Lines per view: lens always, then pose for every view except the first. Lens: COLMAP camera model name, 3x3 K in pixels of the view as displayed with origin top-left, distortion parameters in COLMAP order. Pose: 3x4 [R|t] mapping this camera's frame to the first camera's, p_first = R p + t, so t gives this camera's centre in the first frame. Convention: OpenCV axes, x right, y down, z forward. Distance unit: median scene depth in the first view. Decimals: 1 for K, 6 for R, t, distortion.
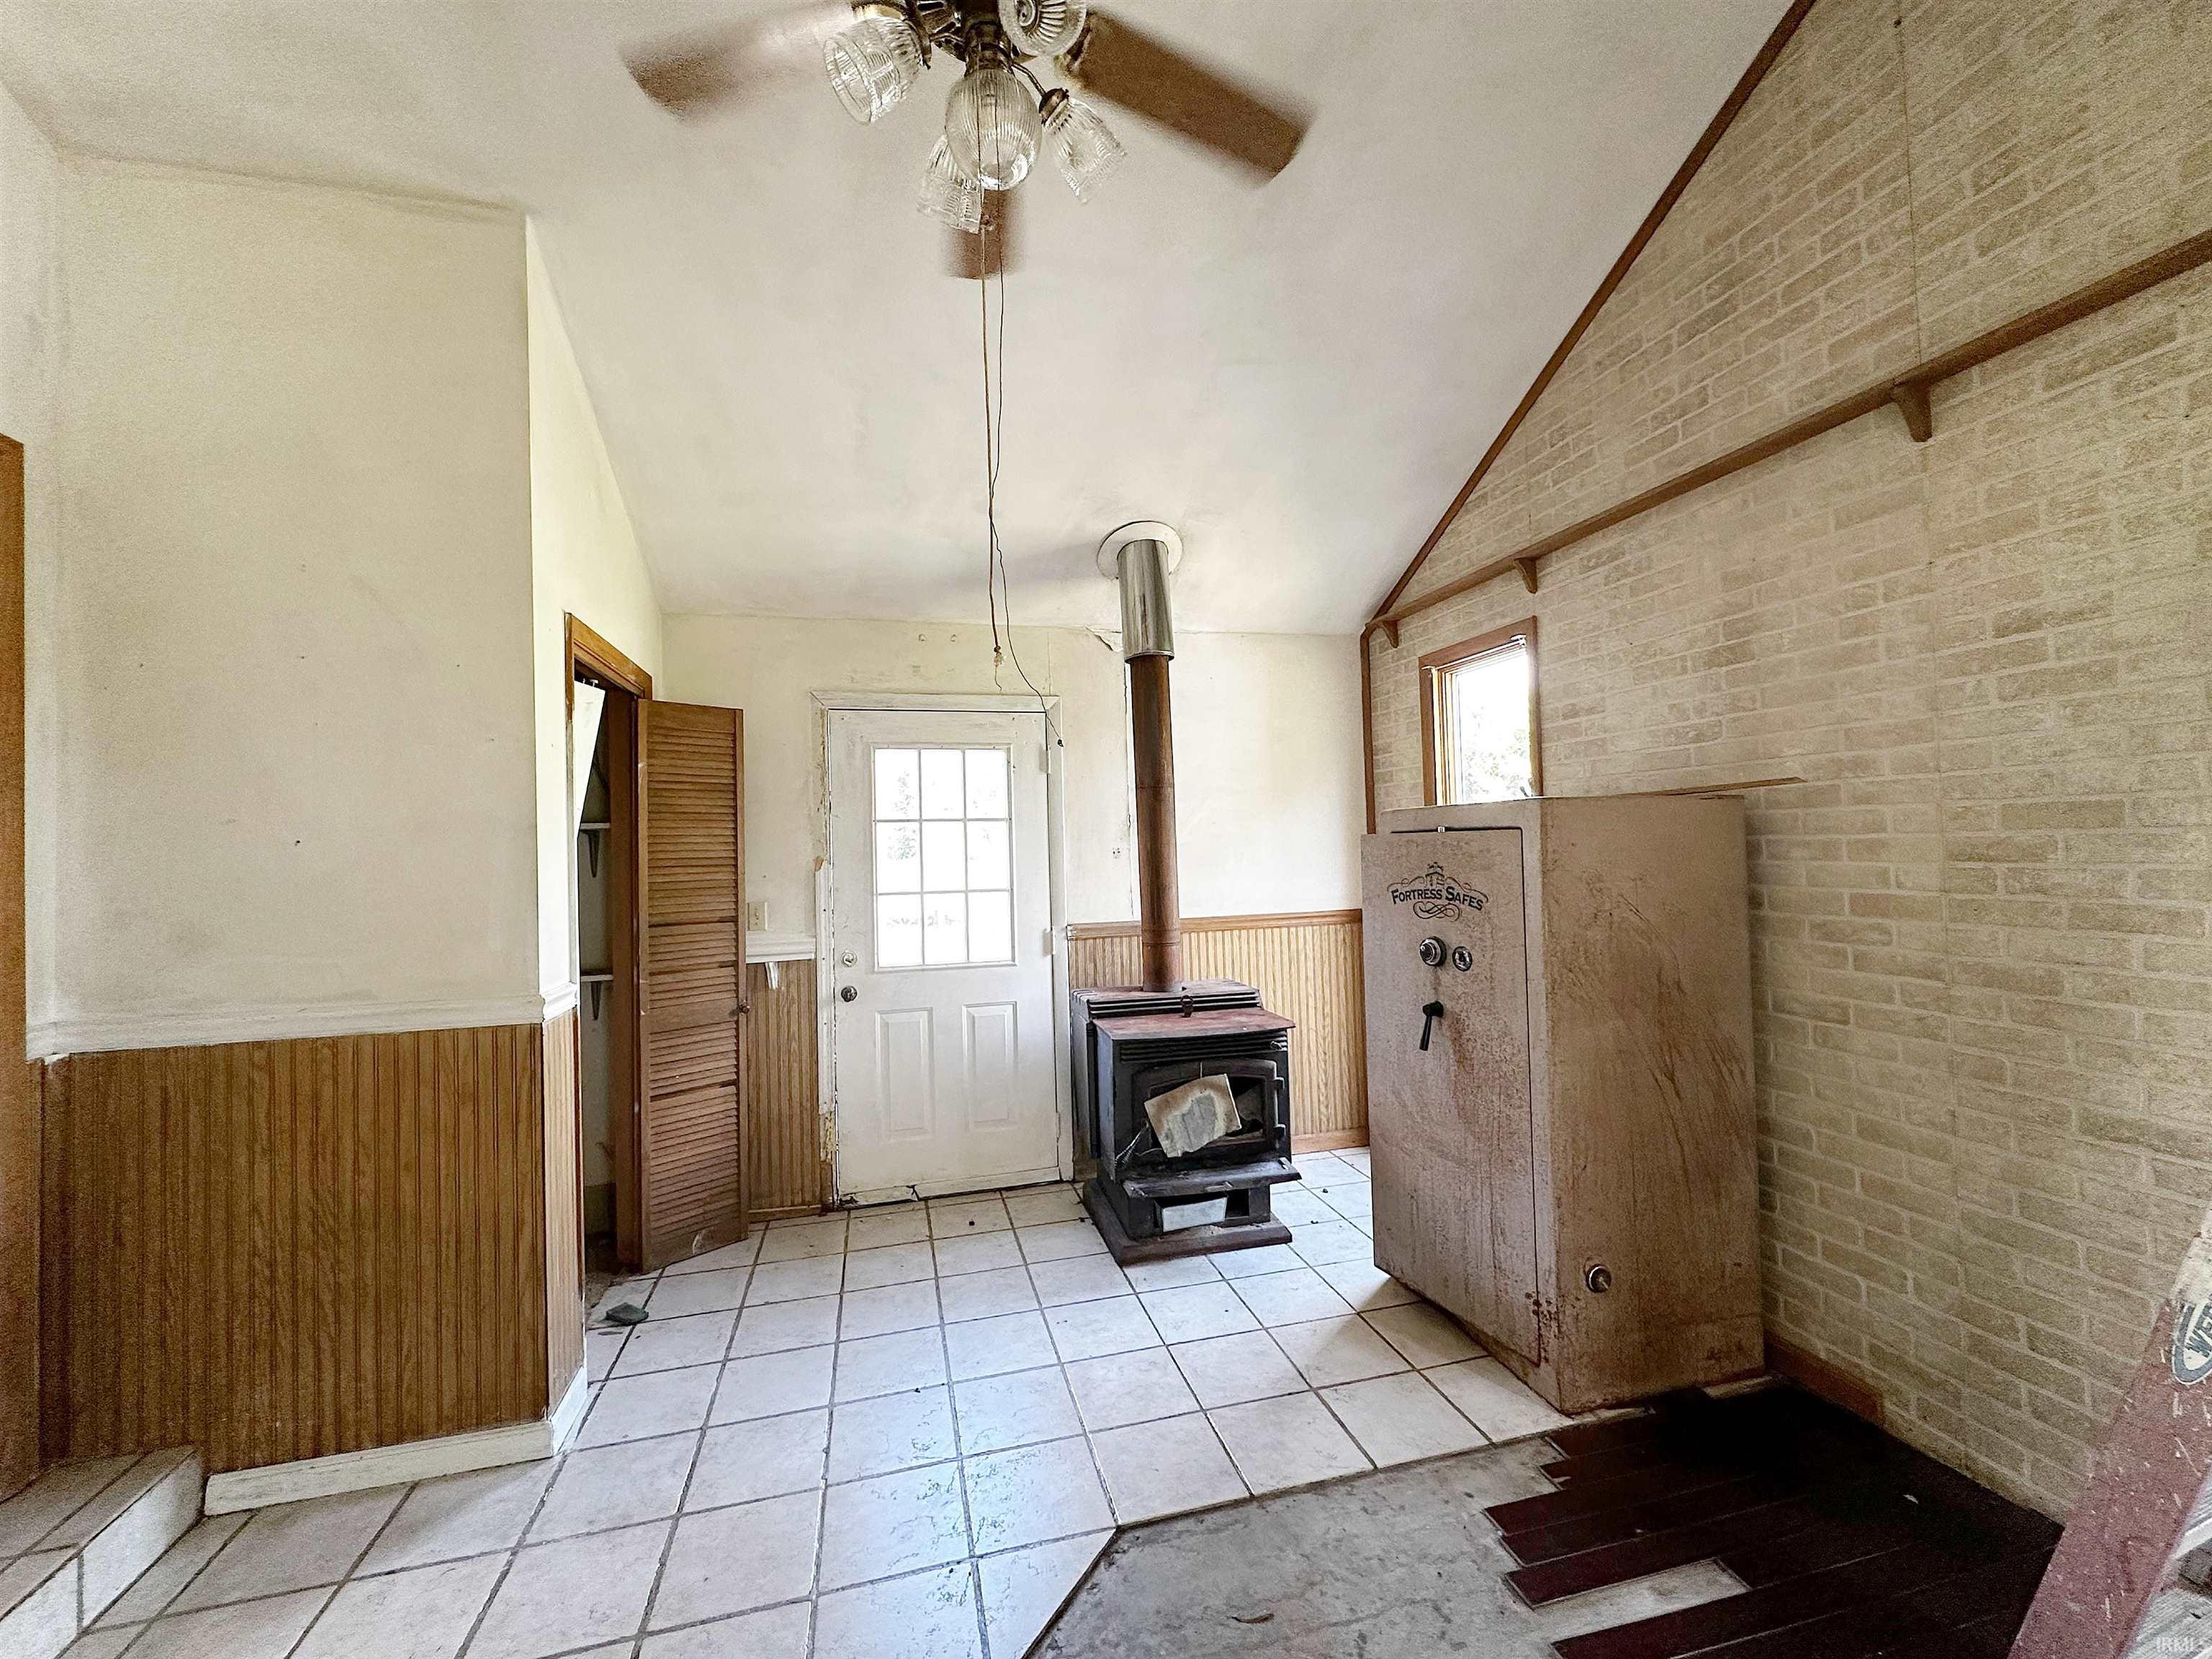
lens RADIAL K [[885.8, 0, 1106.1], [0, 885.8, 826.8], [0, 0, 1]] dist [0.000457, 0.000071]
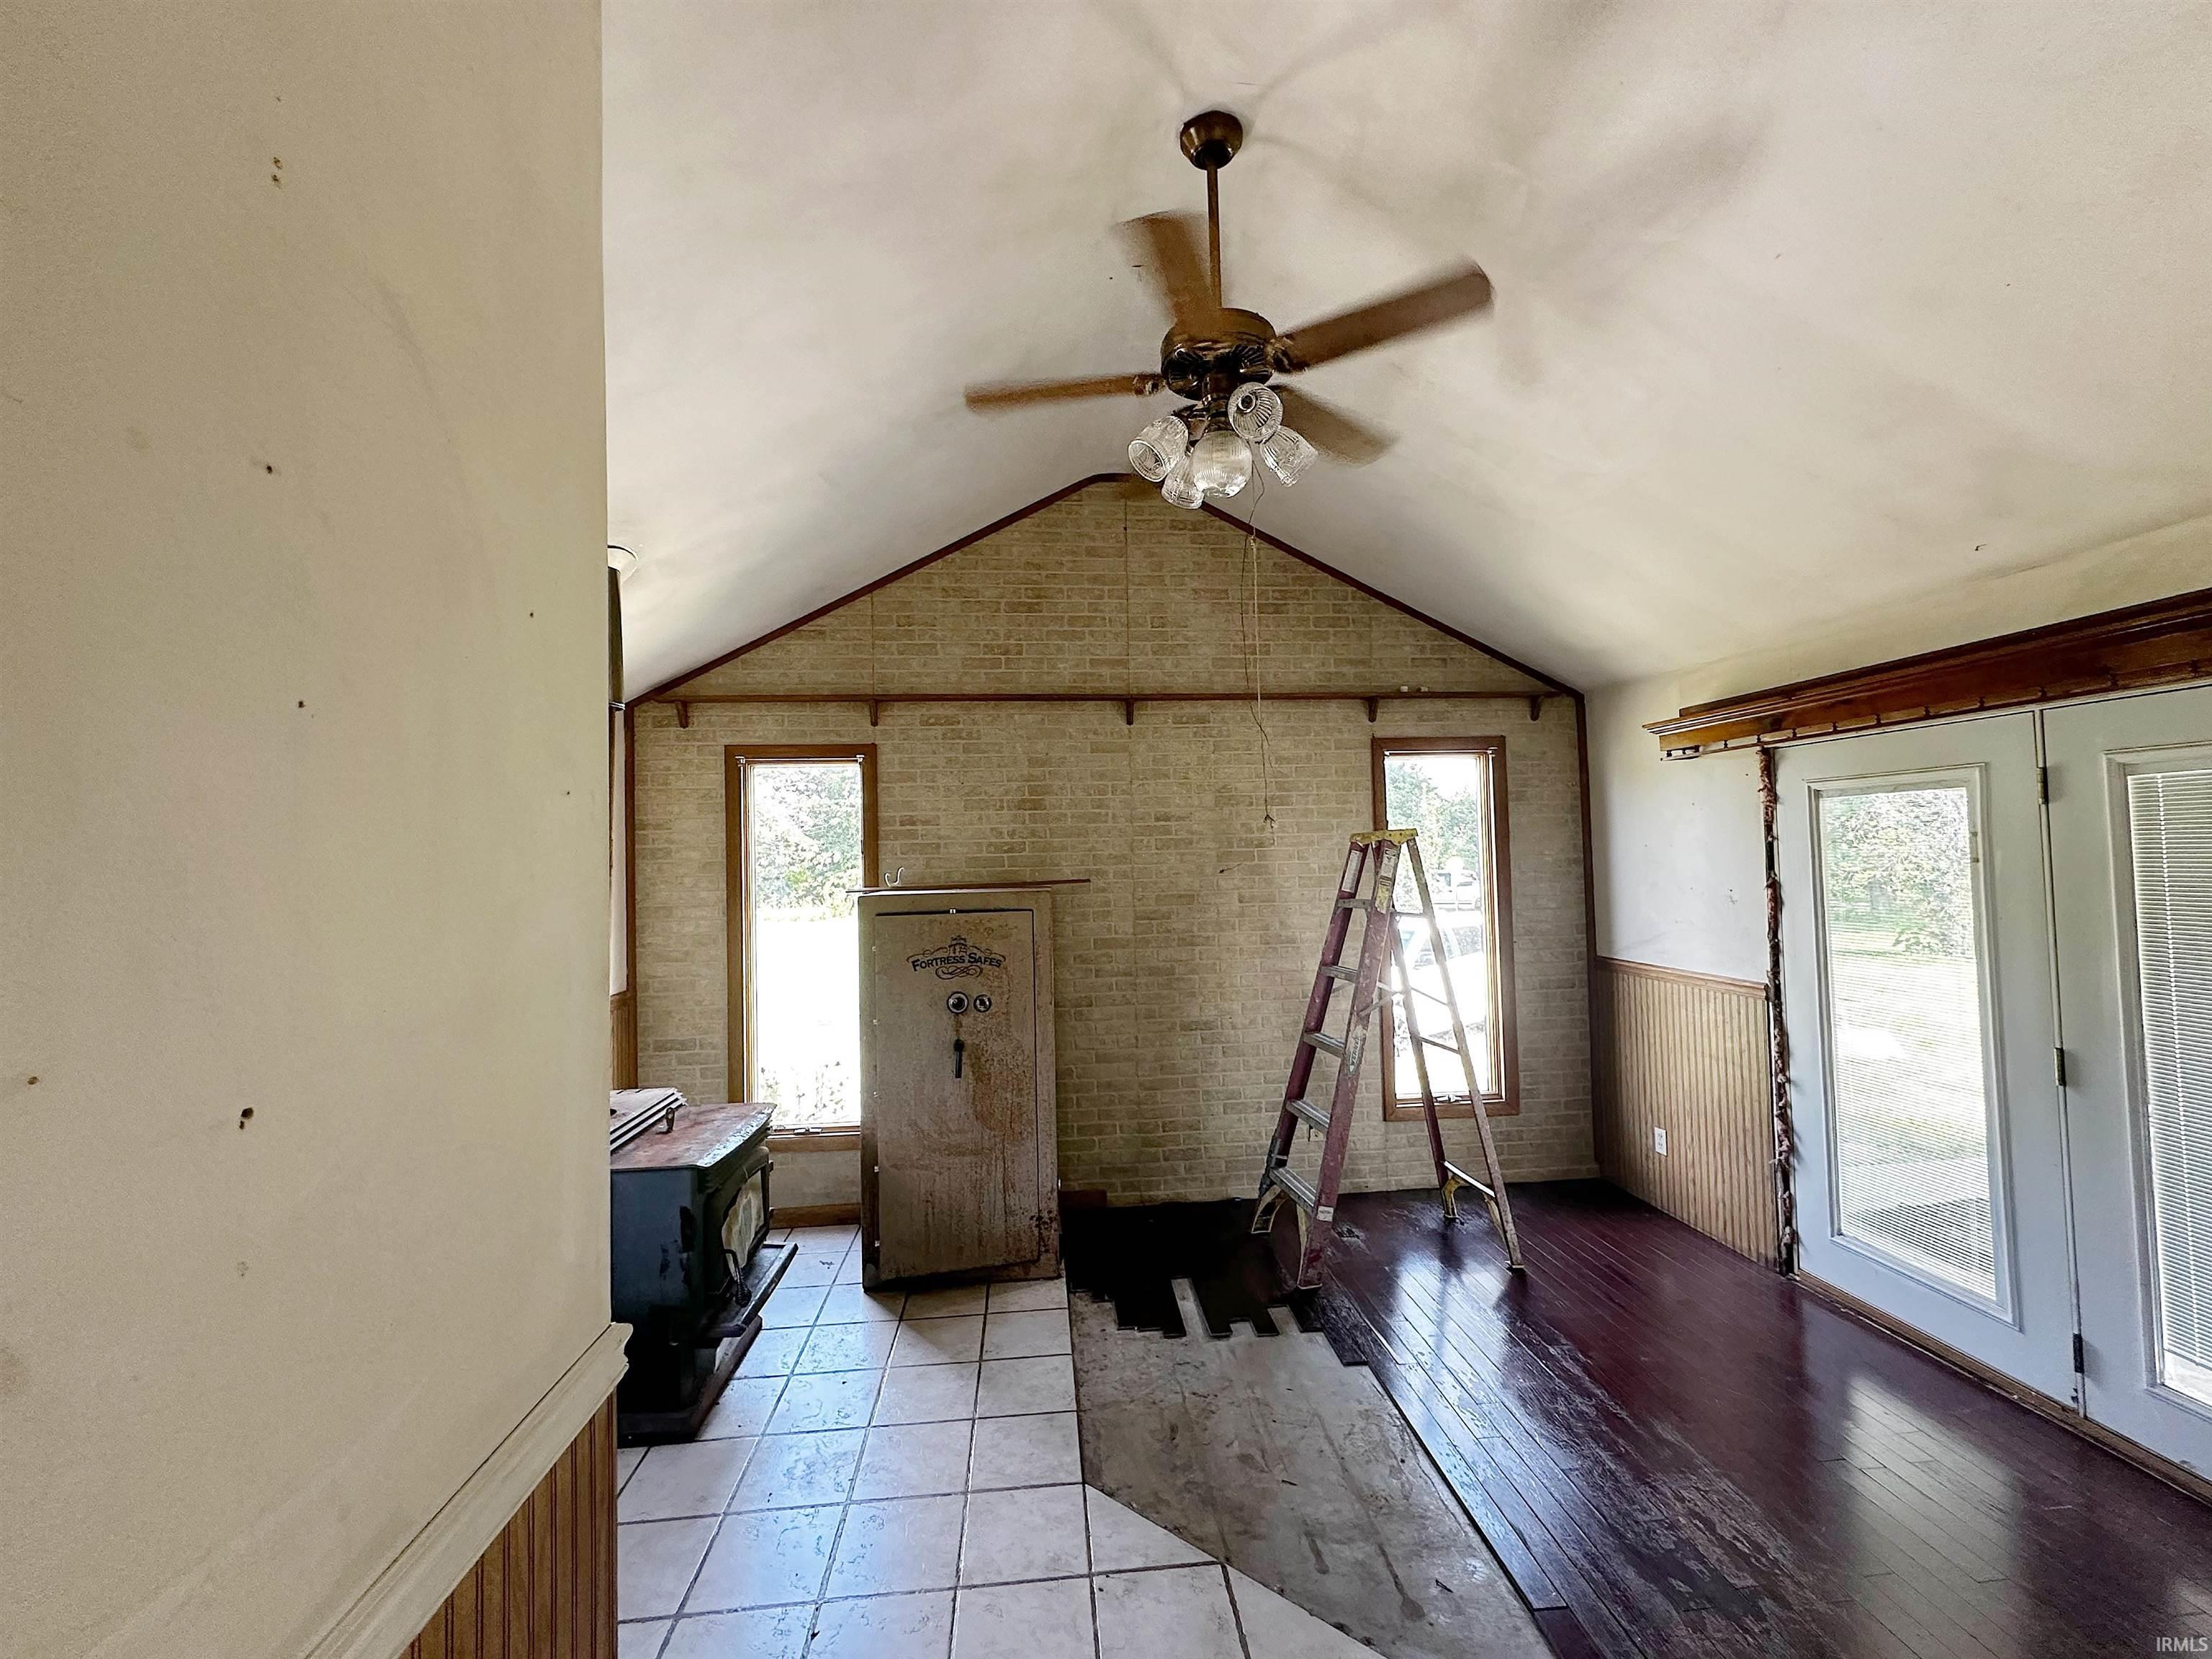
lens RADIAL K [[885.8, 0, 1111.8], [0, 885.8, 822.5], [0, 0, 1]] dist [0.000457, 0.000071]
pose [[0.156968, 0.063444, 0.985564, -1.051236], [-0.004111, 0.997968, -0.063588, -0.053684], [-0.987595, 0.005930, 0.156909, 0.622674]]
